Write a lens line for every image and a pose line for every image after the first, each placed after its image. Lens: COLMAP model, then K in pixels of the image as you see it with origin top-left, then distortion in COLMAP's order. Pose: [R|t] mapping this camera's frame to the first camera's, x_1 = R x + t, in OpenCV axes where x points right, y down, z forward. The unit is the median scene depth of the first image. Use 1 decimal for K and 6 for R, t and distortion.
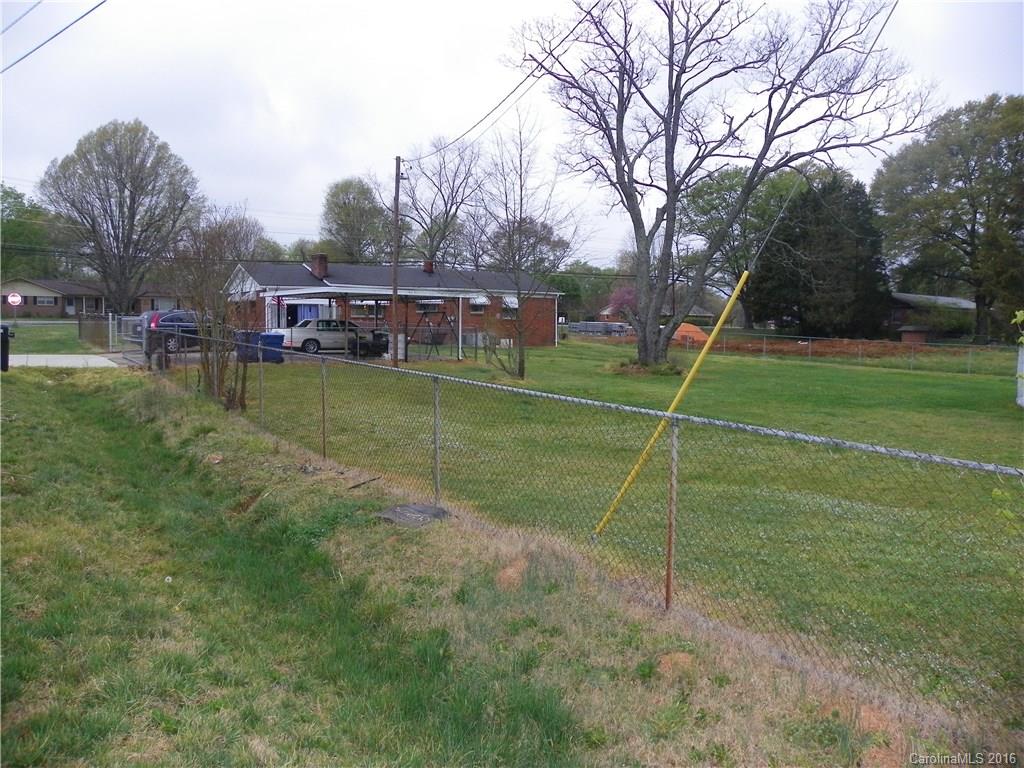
lens RADIAL K [[769.3, 0, 512.0], [0, 769.3, 384.0], [0, 0, 1]] dist [-0.152552, 0.083209]
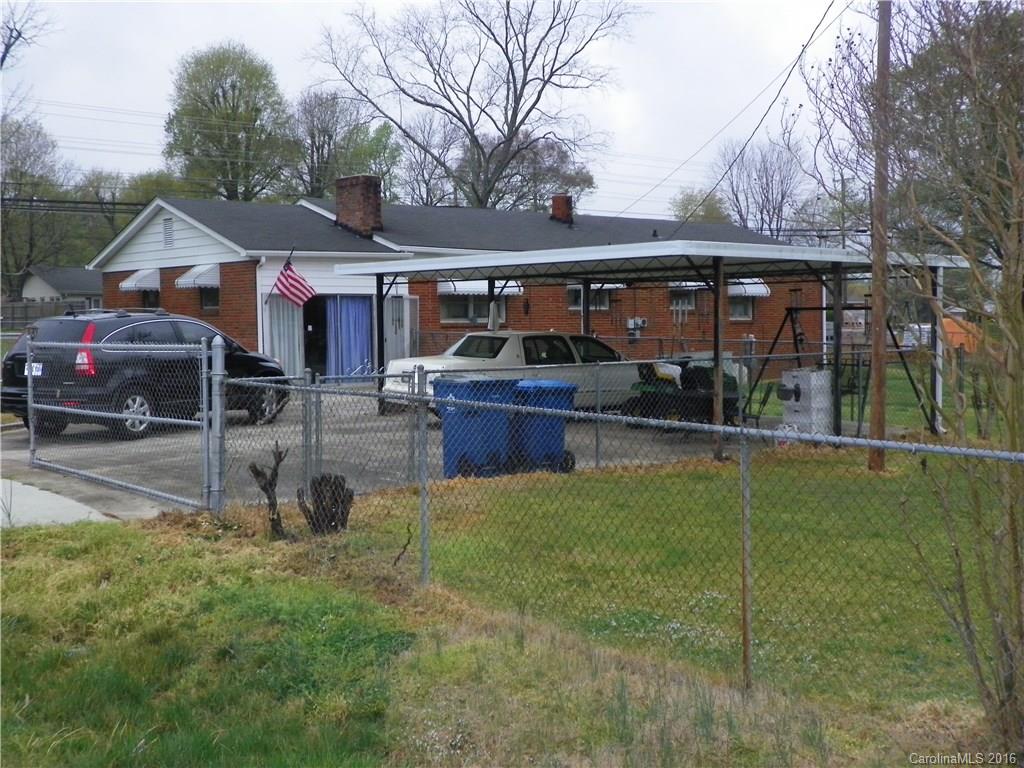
lens RADIAL K [[1304.9, 0, 512.0], [0, 1304.9, 384.0], [0, 0, 1]] dist [0.139448, -0.027527]
pose [[0.996855, -0.027669, 0.074263, -0.220027], [0.030124, 0.999029, -0.032145, -0.028084], [-0.073302, 0.034281, 0.996720, 0.260106]]
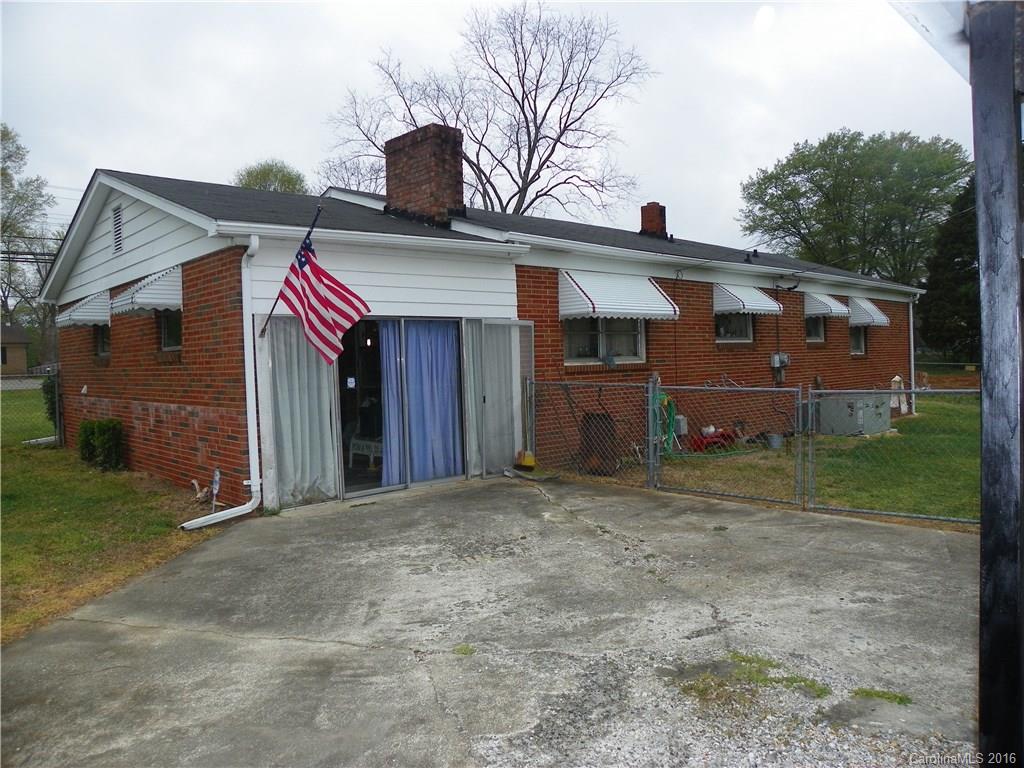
lens RADIAL K [[769.3, 0, 512.0], [0, 769.3, 384.0], [0, 0, 1]] dist [-0.152552, 0.083209]
pose [[0.986793, -0.048929, 0.154420, -0.261367], [0.056681, 0.997323, -0.046196, -0.068647], [-0.151746, 0.054338, 0.986925, 0.723691]]
